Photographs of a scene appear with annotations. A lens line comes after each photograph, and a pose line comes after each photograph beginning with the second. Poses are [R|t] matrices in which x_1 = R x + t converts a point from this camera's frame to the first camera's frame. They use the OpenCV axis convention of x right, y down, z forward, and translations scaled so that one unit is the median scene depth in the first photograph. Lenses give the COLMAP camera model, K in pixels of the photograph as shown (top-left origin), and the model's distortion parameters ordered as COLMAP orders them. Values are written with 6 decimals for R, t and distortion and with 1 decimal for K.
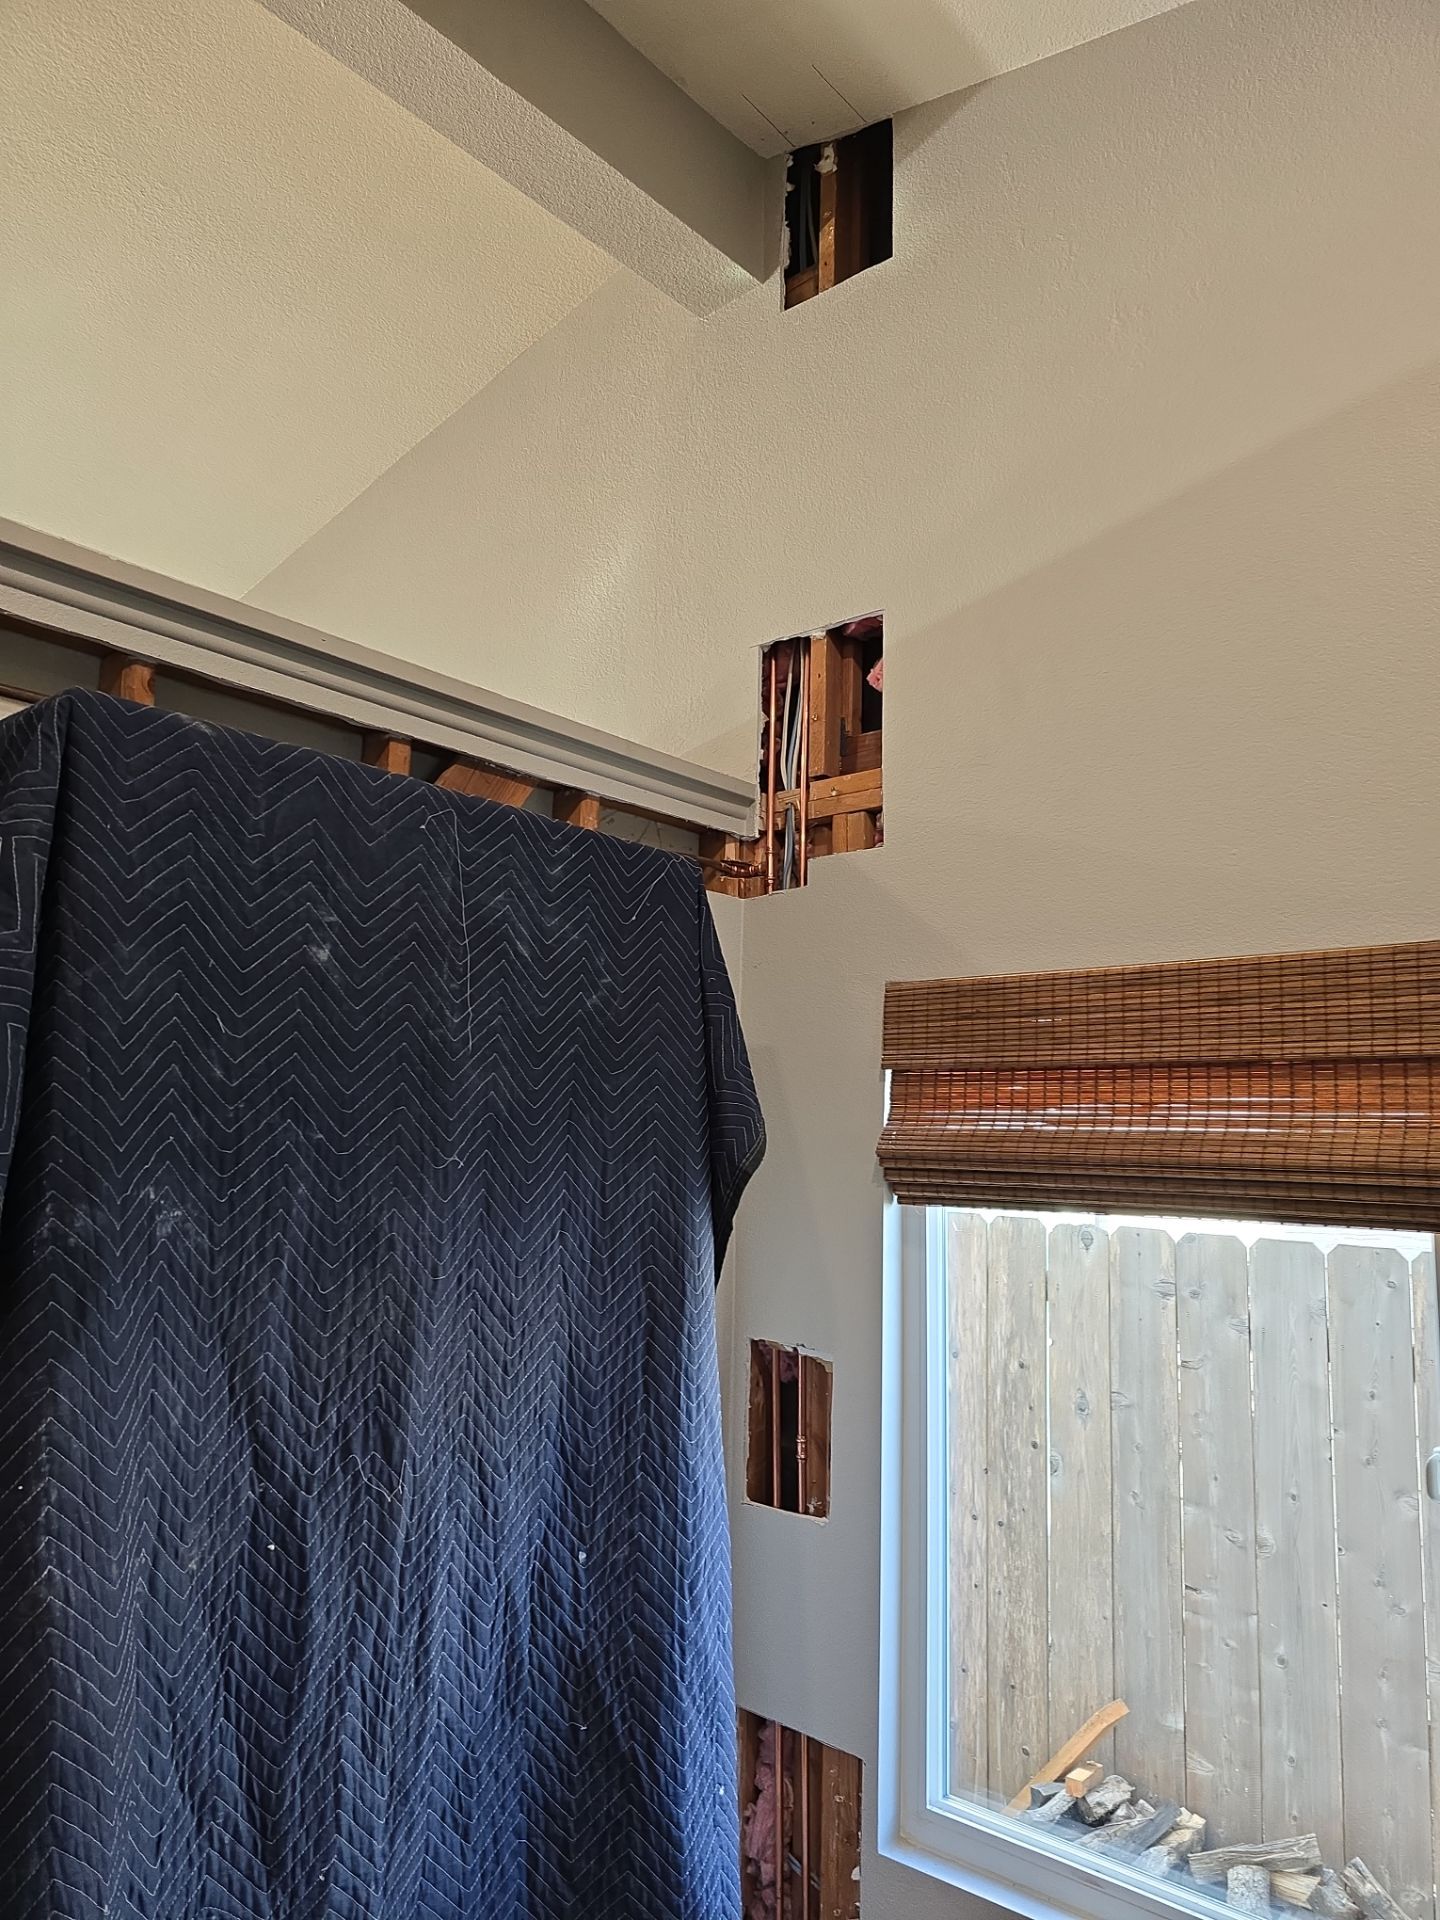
lens RADIAL K [[1241.4, 0, 714.3], [0, 1241.4, 954.0], [0, 0, 1]] dist [0.032484, -0.032476]
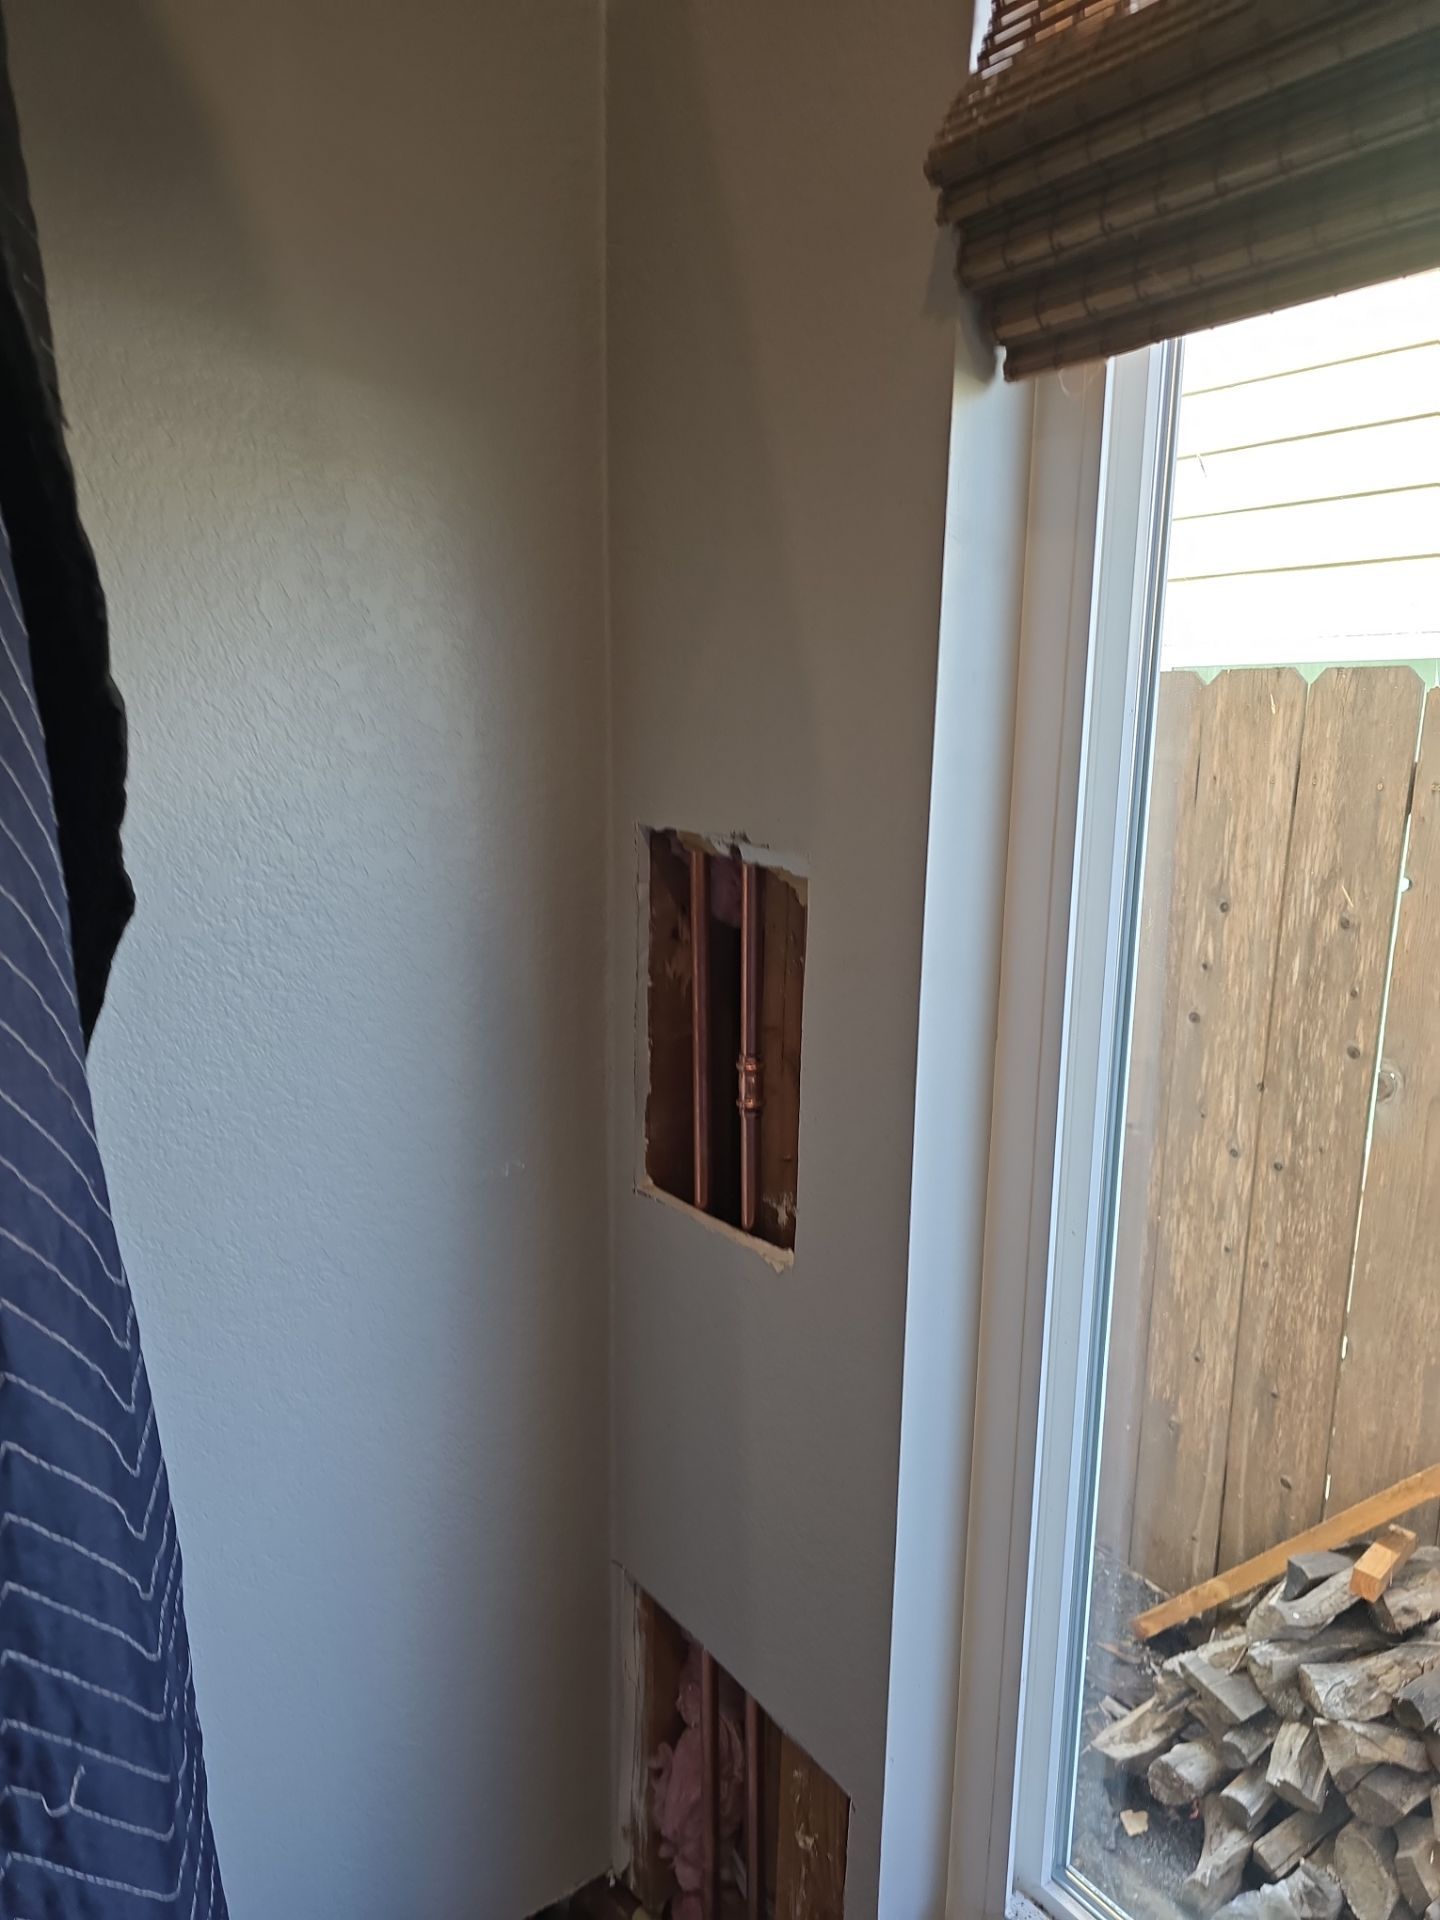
lens RADIAL K [[1241.4, 0, 726.5], [0, 1241.4, 963.0], [0, 0, 1]] dist [0.032484, -0.032476]
pose [[0.976376, 0.023697, -0.214776, 0.109252], [0.049615, 0.942823, 0.329580, 0.169209], [0.210306, -0.332450, 0.919374, 0.479341]]
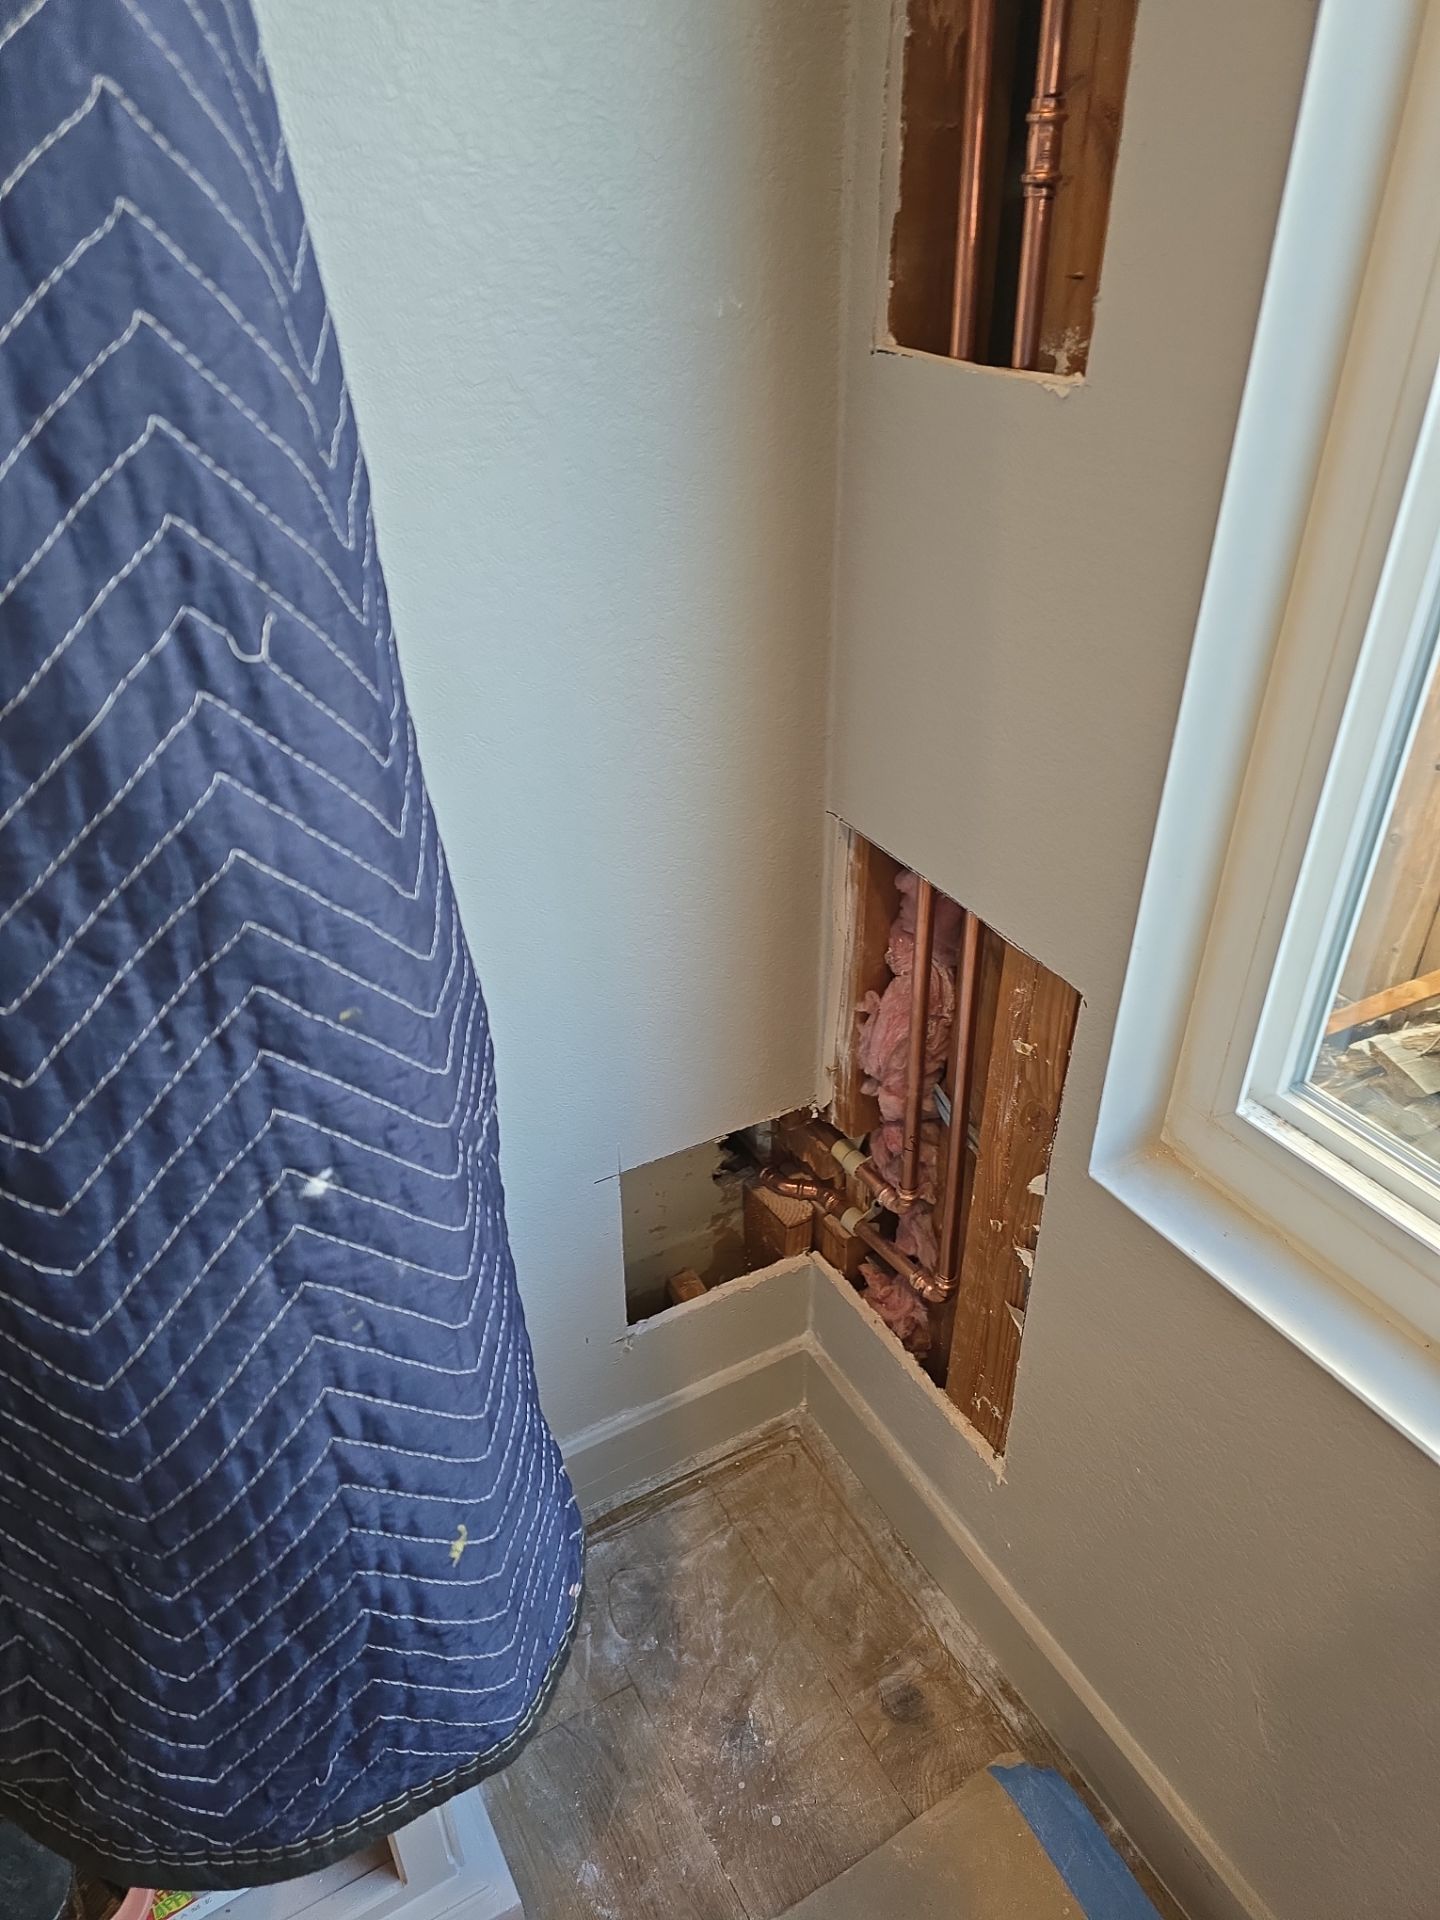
lens RADIAL K [[1241.4, 0, 727.6], [0, 1241.4, 947.1], [0, 0, 1]] dist [0.032484, -0.032476]
pose [[0.938530, 0.151379, -0.310235, 0.090046], [0.091290, 0.757877, 0.645979, 0.253136], [0.332908, -0.634592, 0.697470, 0.476732]]
